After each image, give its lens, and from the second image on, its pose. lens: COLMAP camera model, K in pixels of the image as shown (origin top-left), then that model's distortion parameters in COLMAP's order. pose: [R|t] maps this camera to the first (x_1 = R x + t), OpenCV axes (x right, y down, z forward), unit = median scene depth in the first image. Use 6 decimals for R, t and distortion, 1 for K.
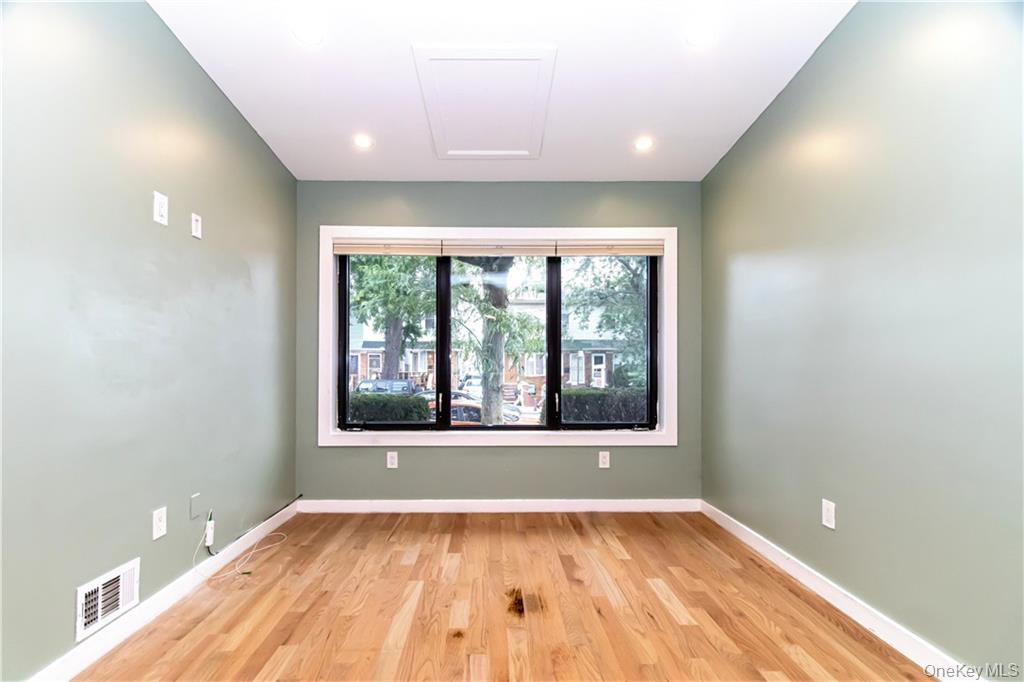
lens RADIAL K [[479.2, 0, 508.9], [0, 479.2, 361.3], [0, 0, 1]] dist [0.003865, 0.000441]
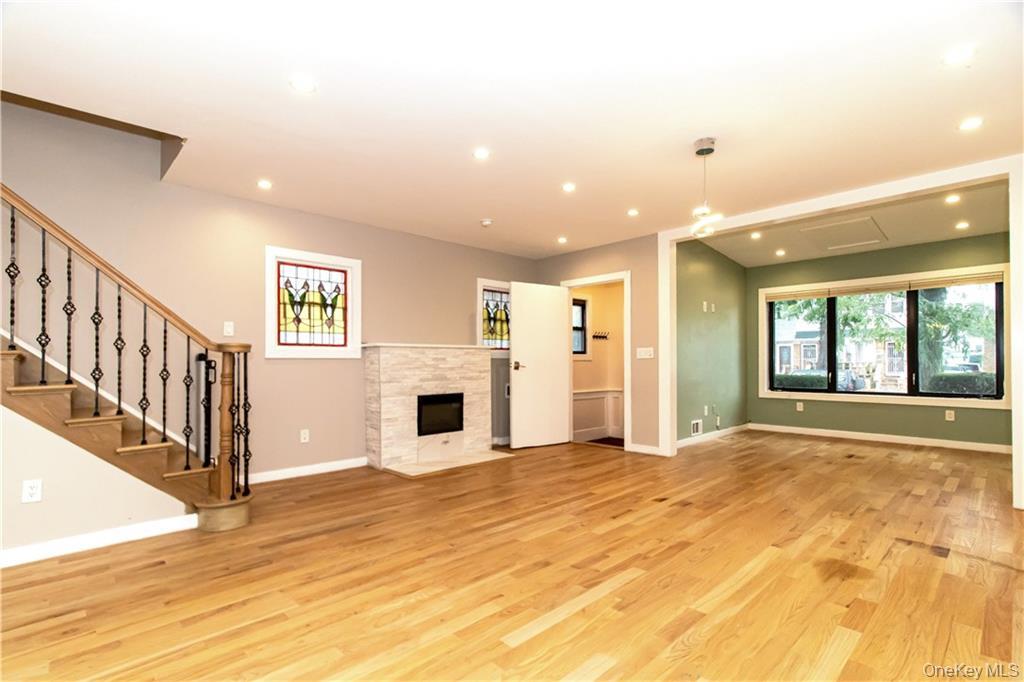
lens RADIAL K [[479.2, 0, 508.9], [0, 479.2, 361.3], [0, 0, 1]] dist [0.003865, 0.000441]
pose [[0.666542, -0.003760, -0.745458, 0.403966], [0.018082, 0.999775, 0.011124, -0.018260], [0.745248, -0.020894, 0.666460, -1.118034]]
